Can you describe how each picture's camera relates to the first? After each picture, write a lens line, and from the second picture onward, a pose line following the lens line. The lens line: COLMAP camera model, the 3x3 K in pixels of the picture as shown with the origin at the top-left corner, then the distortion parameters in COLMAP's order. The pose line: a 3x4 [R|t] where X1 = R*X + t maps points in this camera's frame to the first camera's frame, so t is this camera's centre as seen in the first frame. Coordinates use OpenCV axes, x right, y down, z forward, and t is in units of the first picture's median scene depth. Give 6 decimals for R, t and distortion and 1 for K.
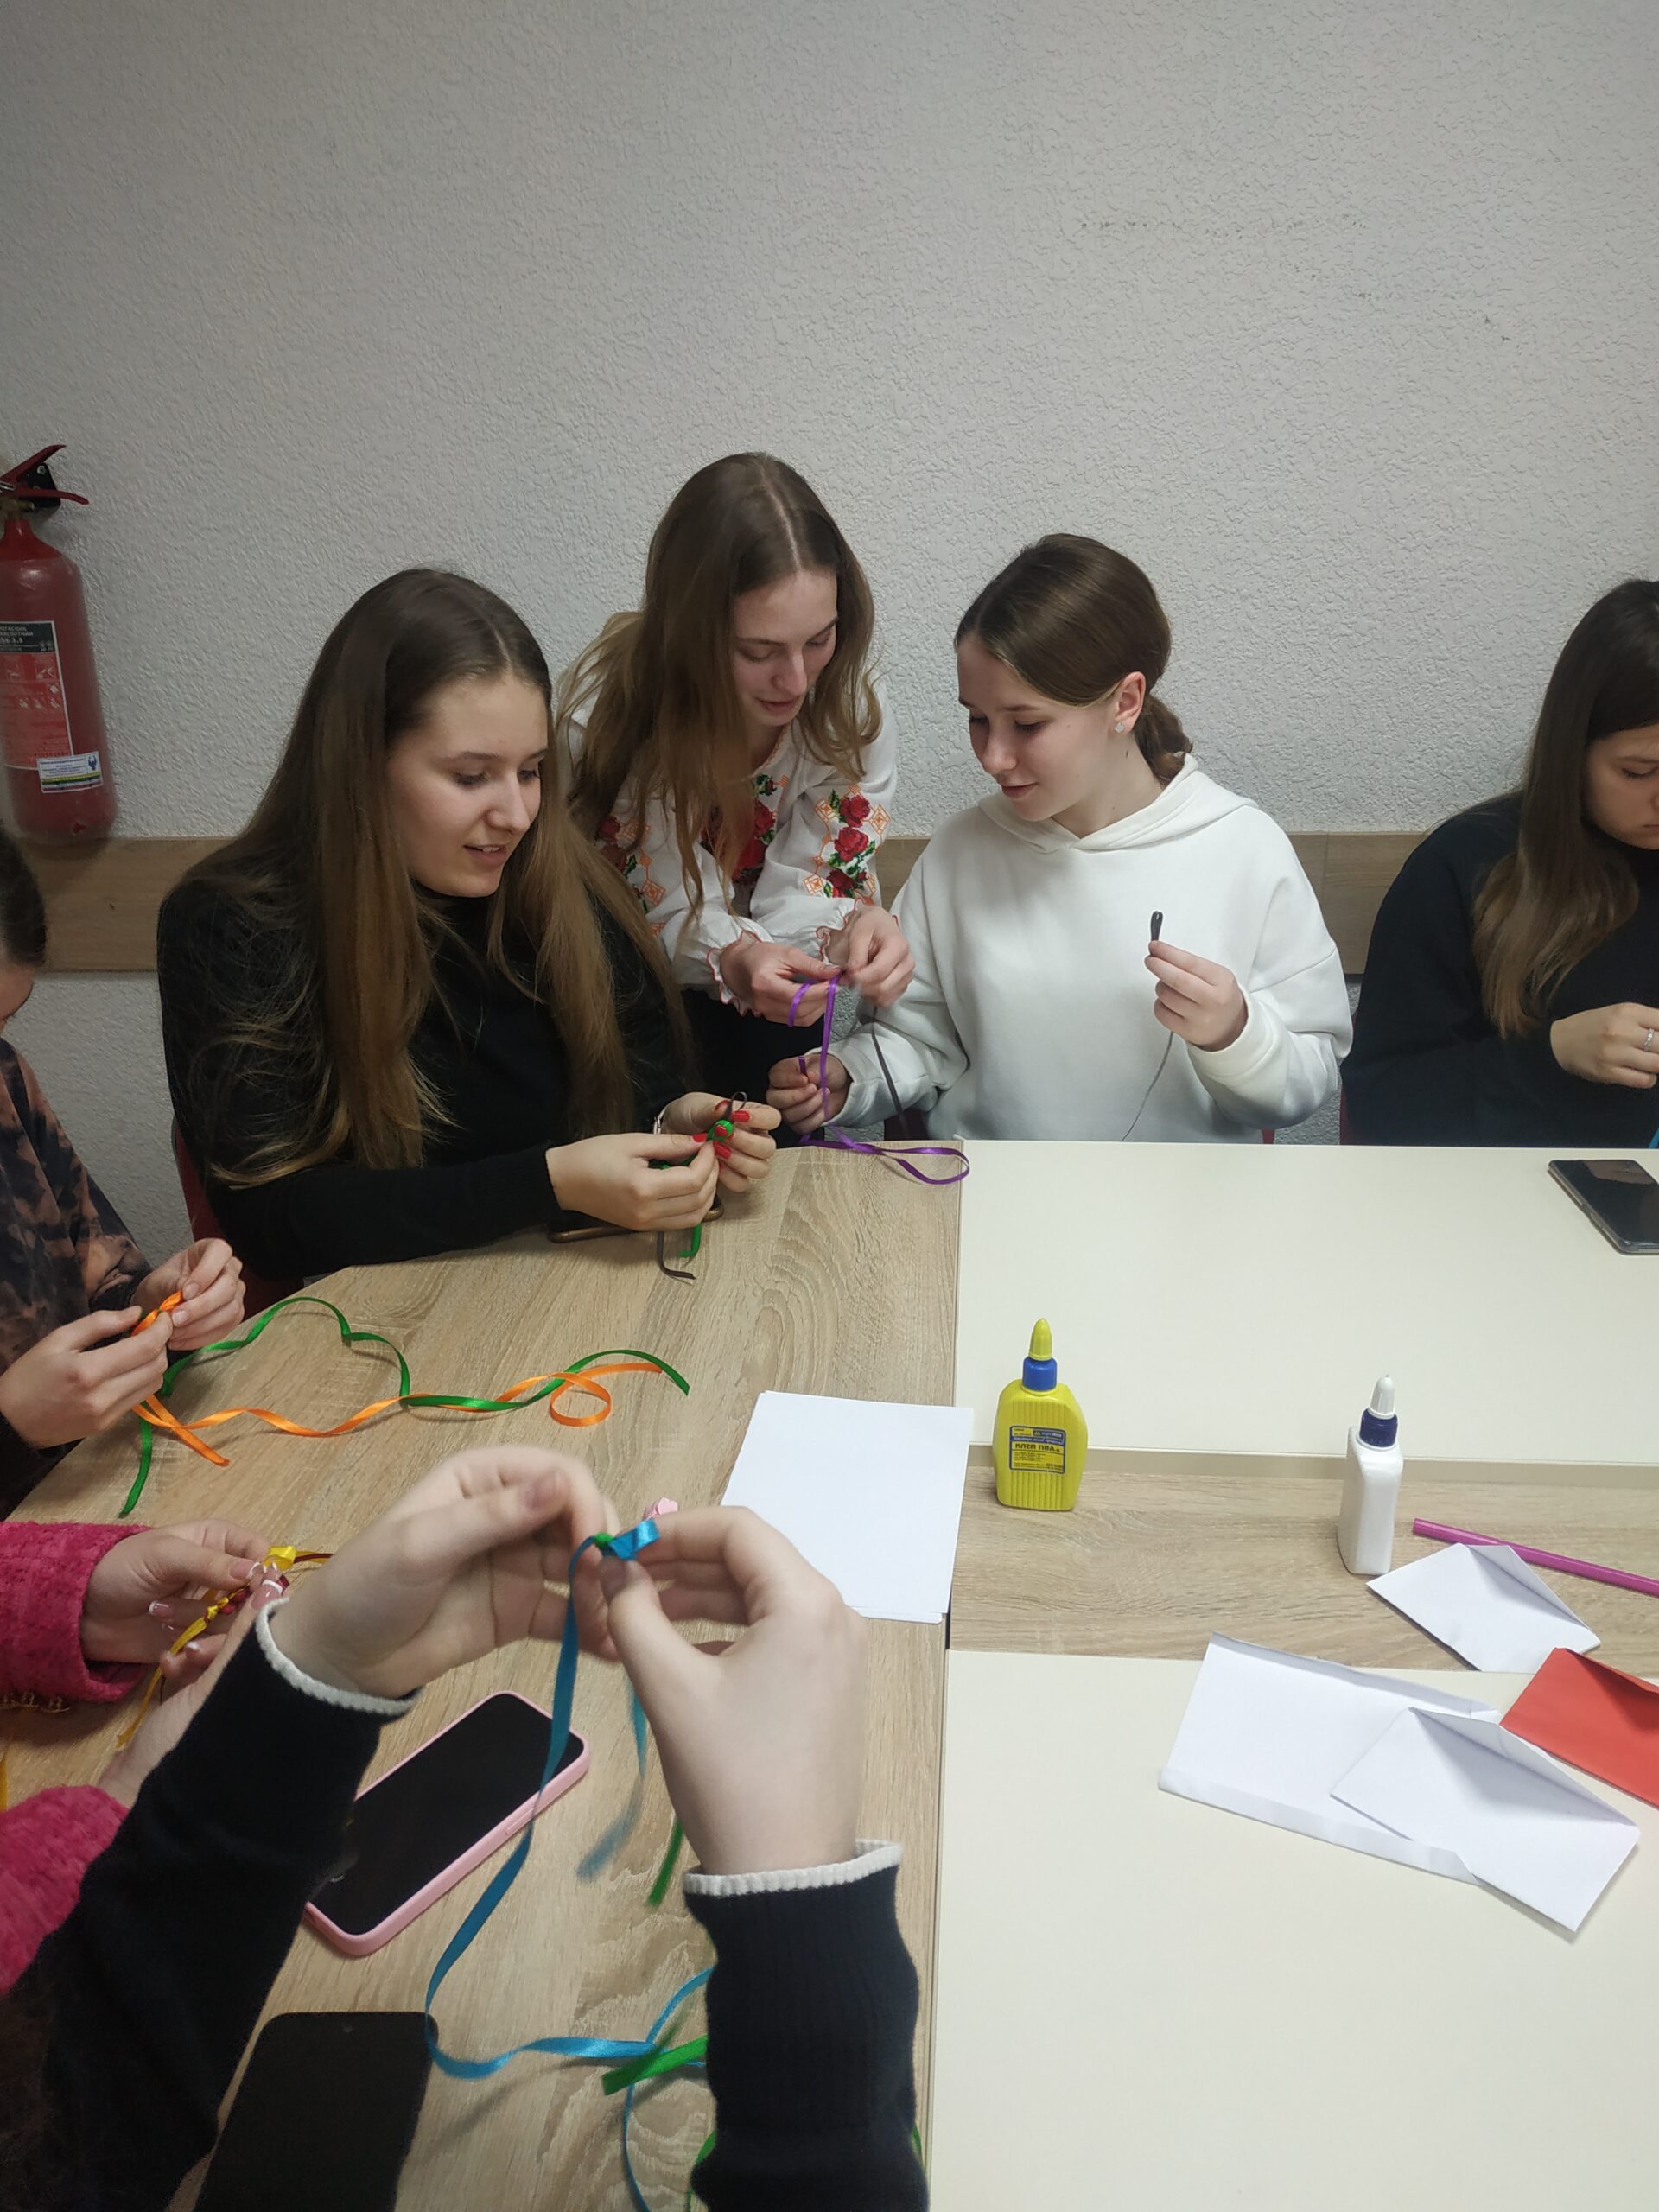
lens RADIAL K [[1564.2, 0, 820.7], [0, 1564.2, 1095.3], [0, 0, 1]] dist [-0.020452, -0.011076]
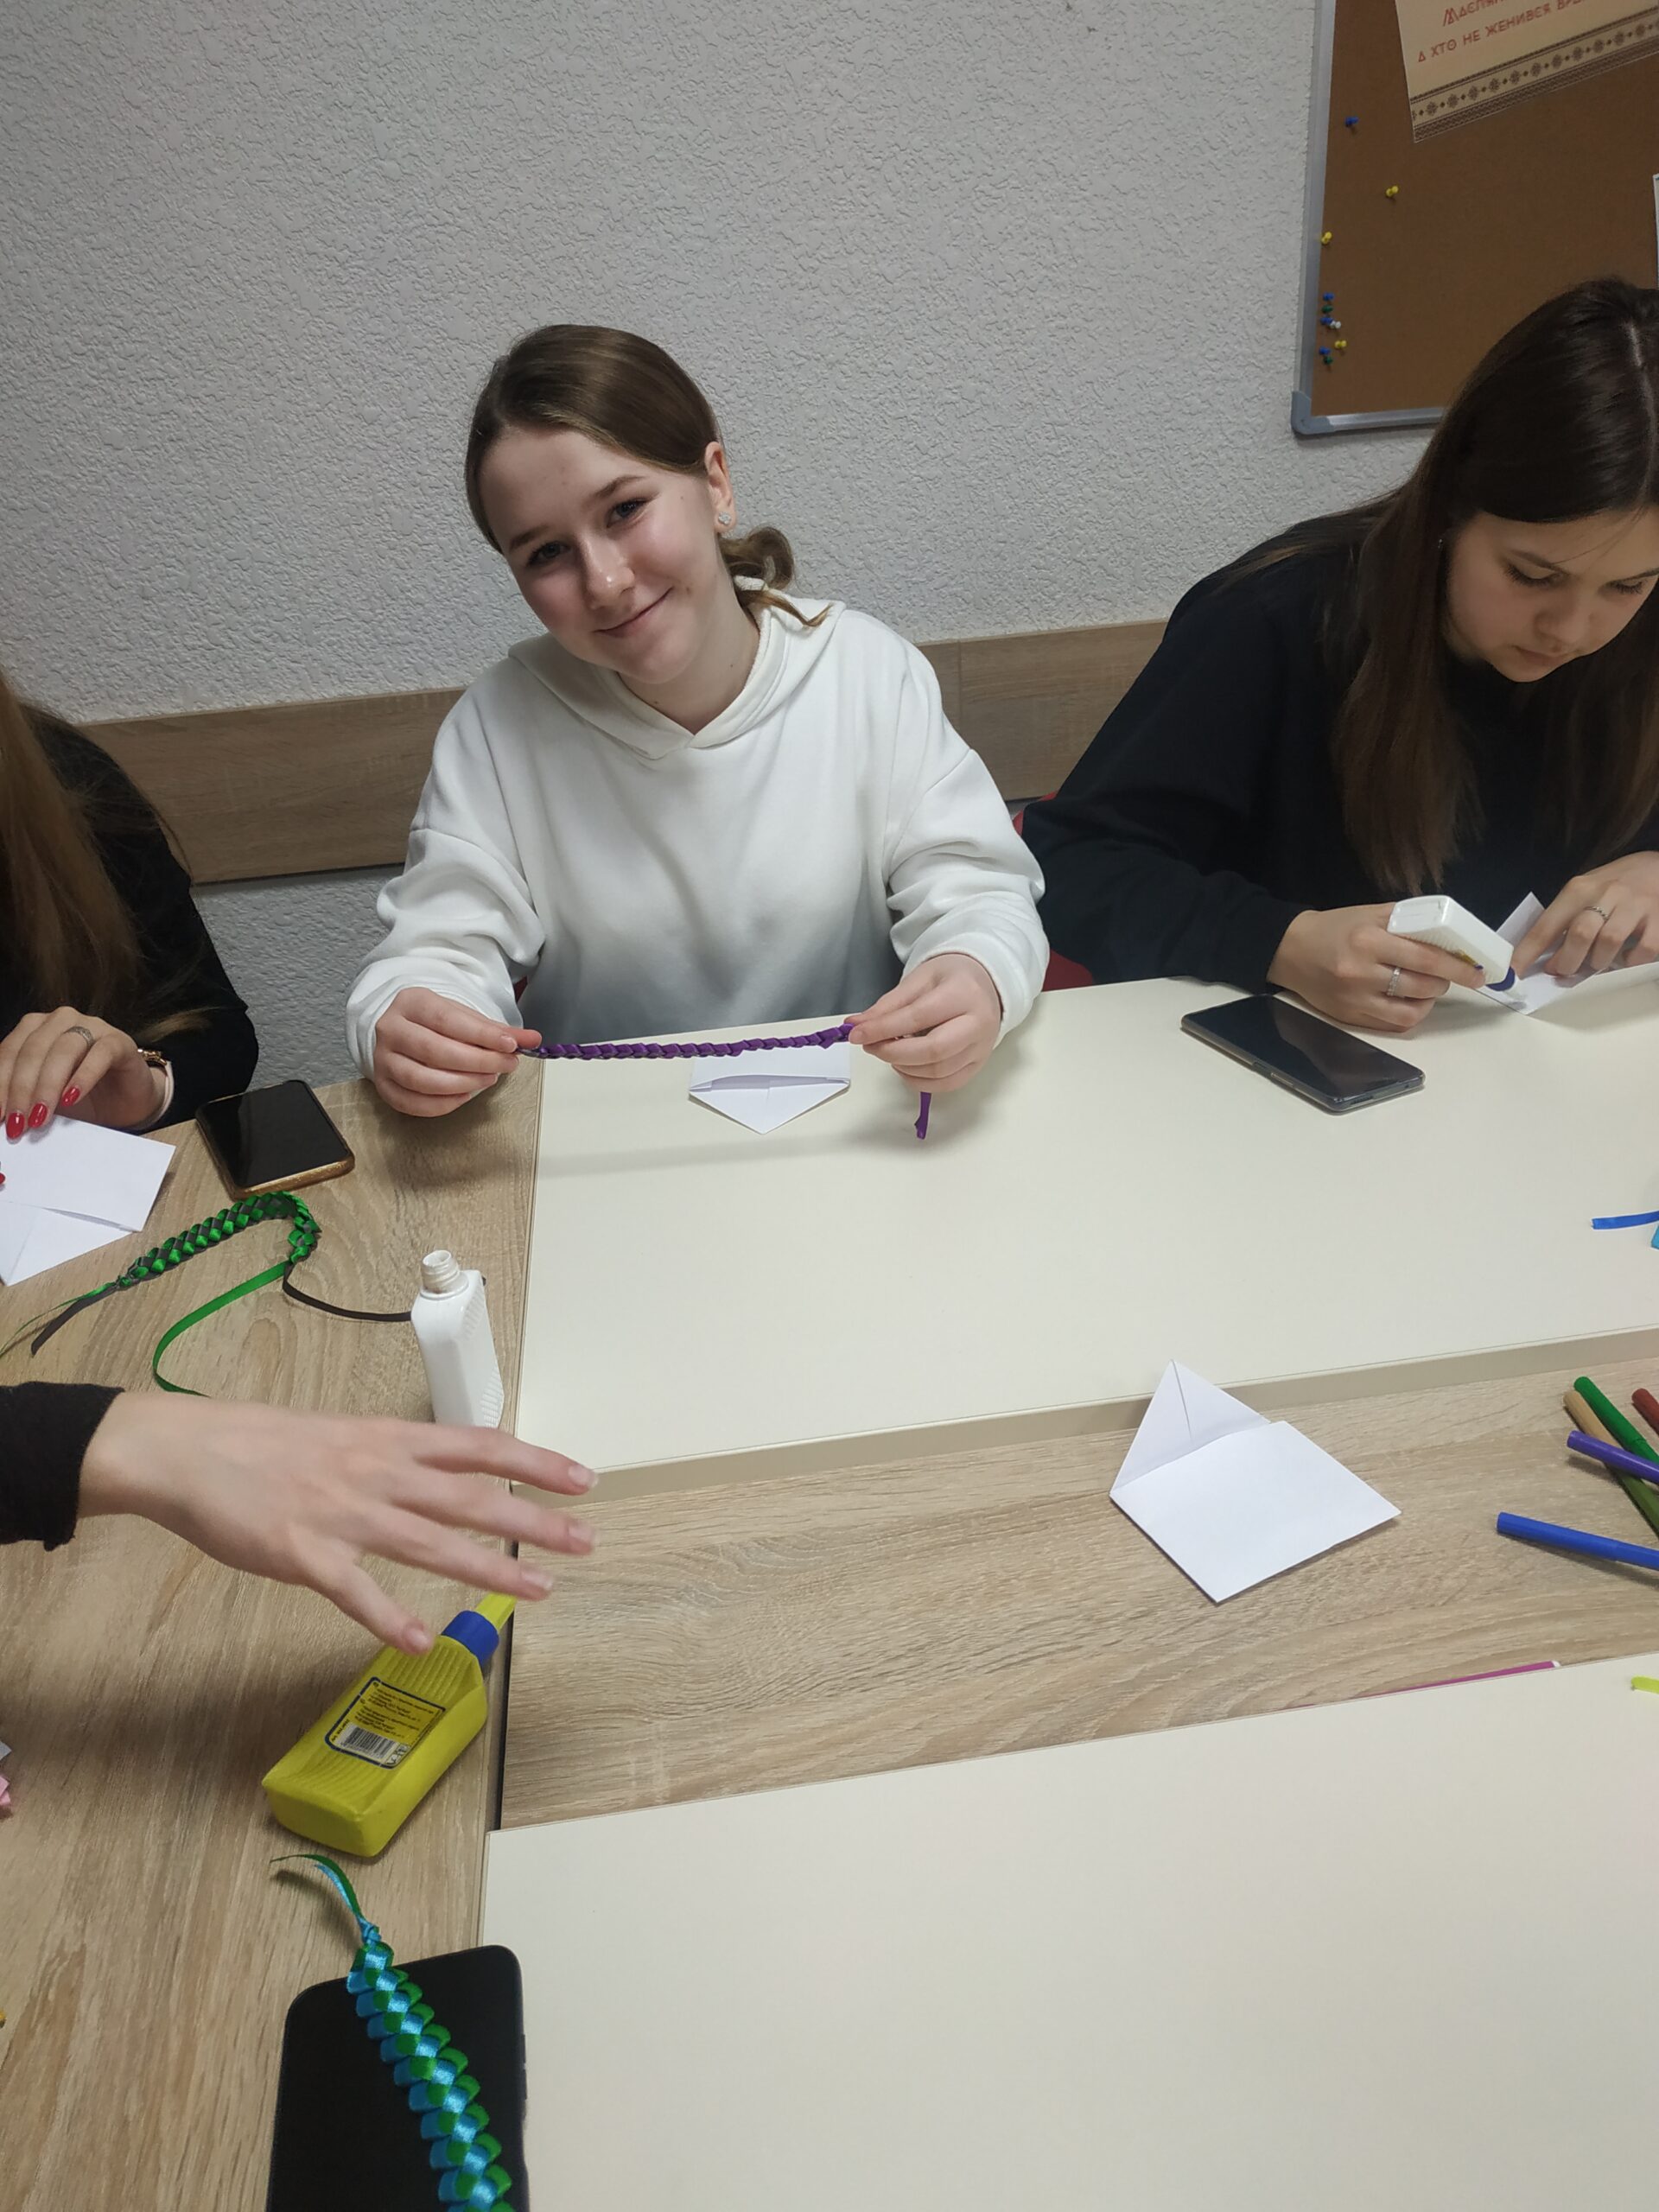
lens RADIAL K [[1672.3, 0, 824.8], [0, 1672.3, 1104.7], [0, 0, 1]] dist [-0.009206, -0.011983]
pose [[0.971768, -0.137276, 0.191892, 0.042408], [0.123785, 0.989025, 0.080665, 0.003828], [-0.200860, -0.054634, 0.978095, 0.100125]]
